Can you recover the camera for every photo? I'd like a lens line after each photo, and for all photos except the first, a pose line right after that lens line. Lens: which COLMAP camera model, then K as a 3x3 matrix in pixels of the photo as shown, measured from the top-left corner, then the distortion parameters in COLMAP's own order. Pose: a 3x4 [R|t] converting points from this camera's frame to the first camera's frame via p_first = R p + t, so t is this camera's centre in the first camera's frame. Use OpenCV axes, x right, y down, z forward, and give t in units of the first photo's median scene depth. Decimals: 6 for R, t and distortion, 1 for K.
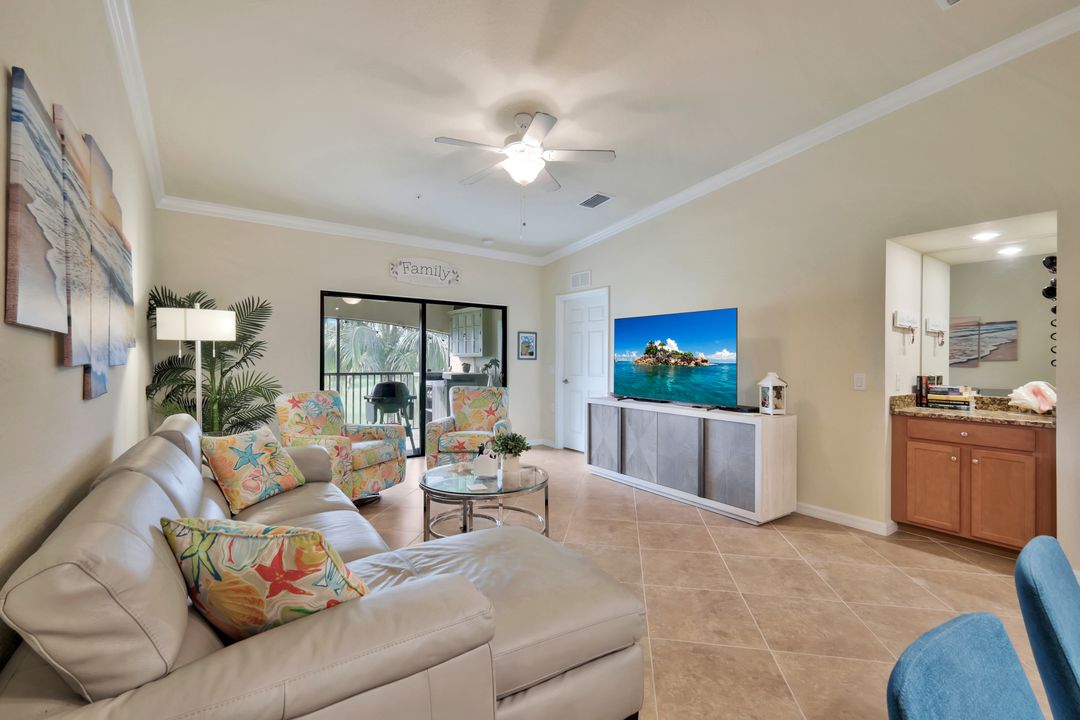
lens RADIAL K [[471.1, 0, 539.4], [0, 471.1, 354.9], [0, 0, 1]] dist [0.002250, -0.000101]
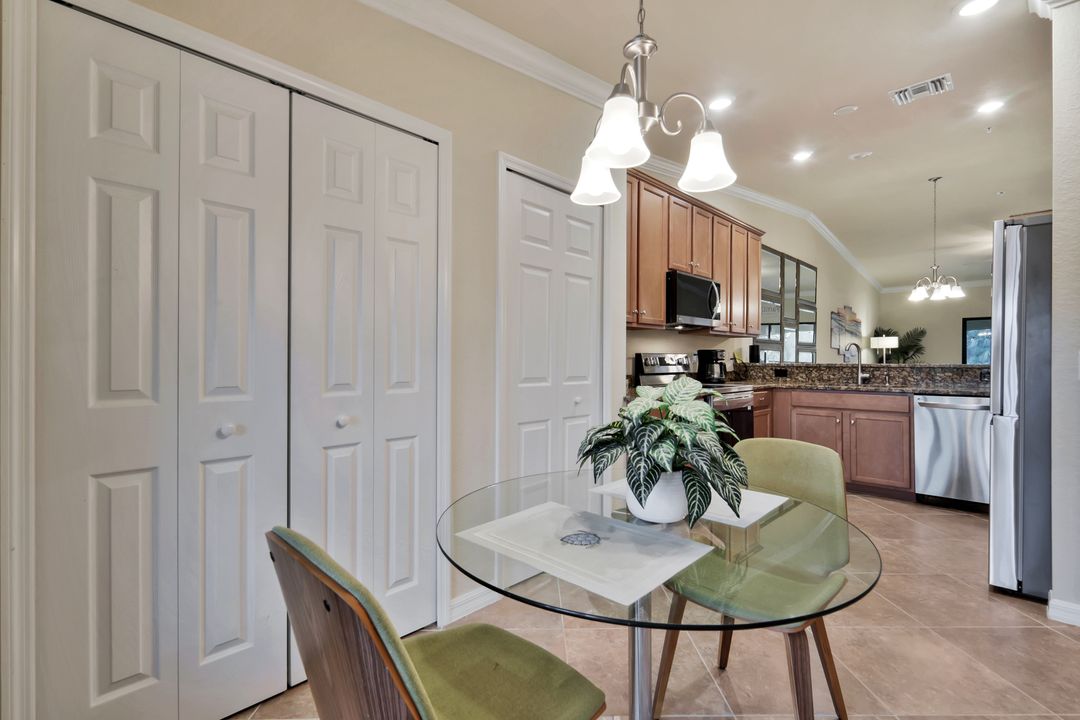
lens RADIAL K [[493.6, 0, 541.5], [0, 493.6, 358.8], [0, 0, 1]] dist [0.006821, -0.000060]
pose [[0.179588, -0.004426, -0.983732, 1.167592], [0.004370, 0.999984, -0.003701, 0.023422], [0.983732, -0.003634, 0.179605, -0.995757]]
